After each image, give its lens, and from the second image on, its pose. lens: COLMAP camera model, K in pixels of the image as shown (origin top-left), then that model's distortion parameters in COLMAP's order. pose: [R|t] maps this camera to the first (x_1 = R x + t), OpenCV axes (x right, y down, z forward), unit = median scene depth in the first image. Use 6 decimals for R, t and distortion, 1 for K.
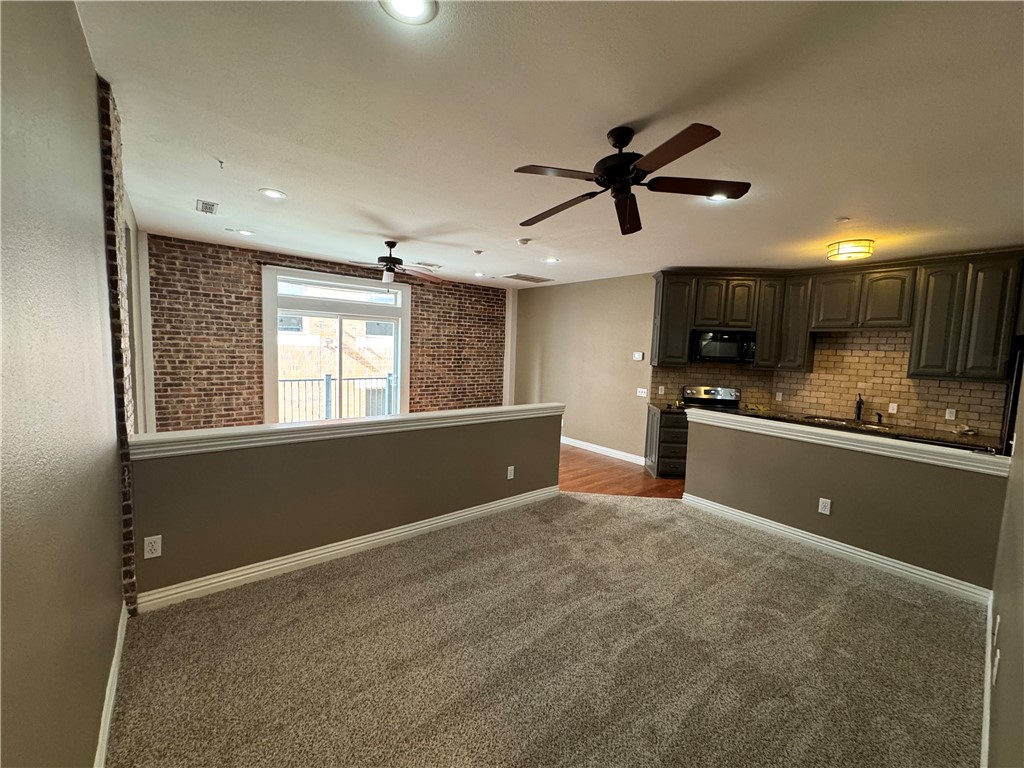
lens RADIAL K [[407.7, 0, 512.0], [0, 407.7, 384.0], [0, 0, 1]] dist [-0.000868, -0.000208]
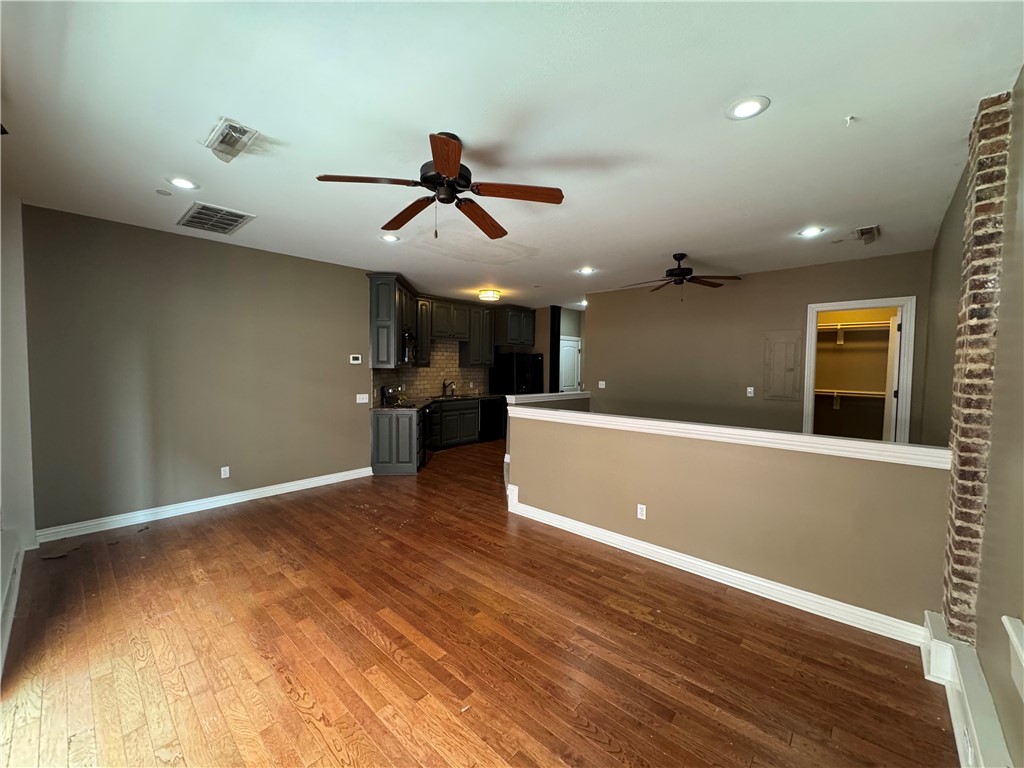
lens RADIAL K [[405.8, 0, 514.3], [0, 405.8, 385.5], [0, 0, 1]] dist [0.001093, 0.000198]
pose [[-0.144022, -0.091877, 0.985300, -0.785386], [0.069975, 0.992243, 0.102752, -0.098133], [-0.987097, 0.083745, -0.136476, 0.978995]]
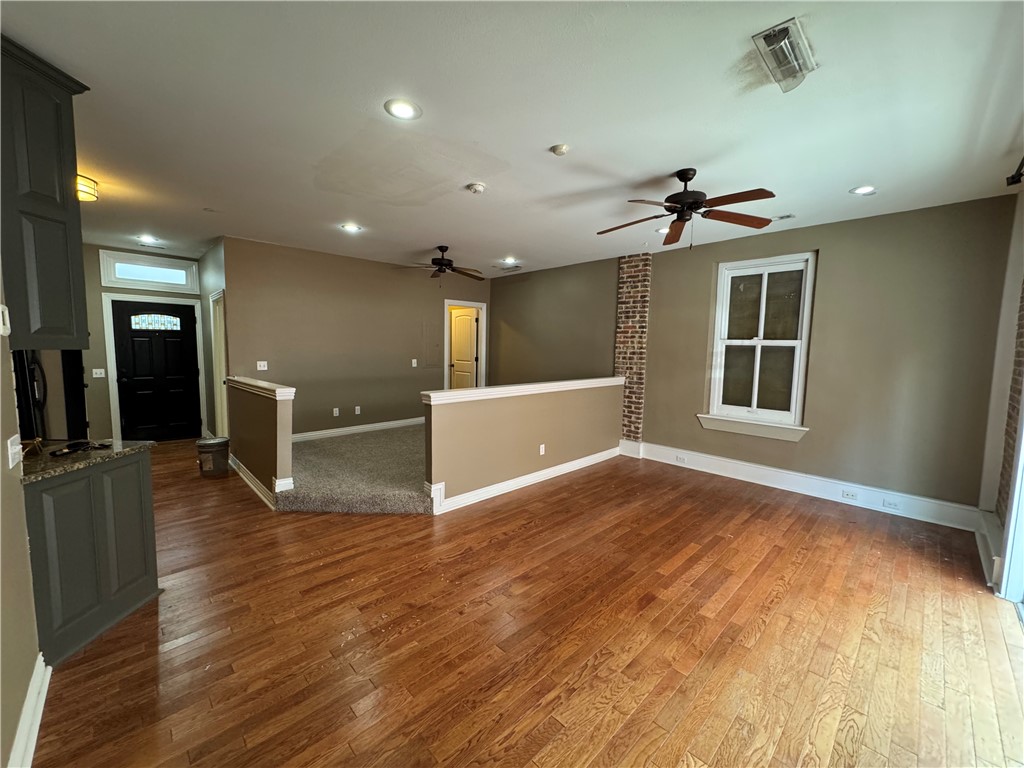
lens RADIAL K [[407.7, 0, 512.0], [0, 407.7, 384.0], [0, 0, 1]] dist [-0.000868, -0.000208]
pose [[-0.995490, -0.049938, -0.080662, 0.017038], [-0.063380, 0.982743, 0.173781, -0.114179], [0.070591, 0.178110, -0.981475, 1.613952]]
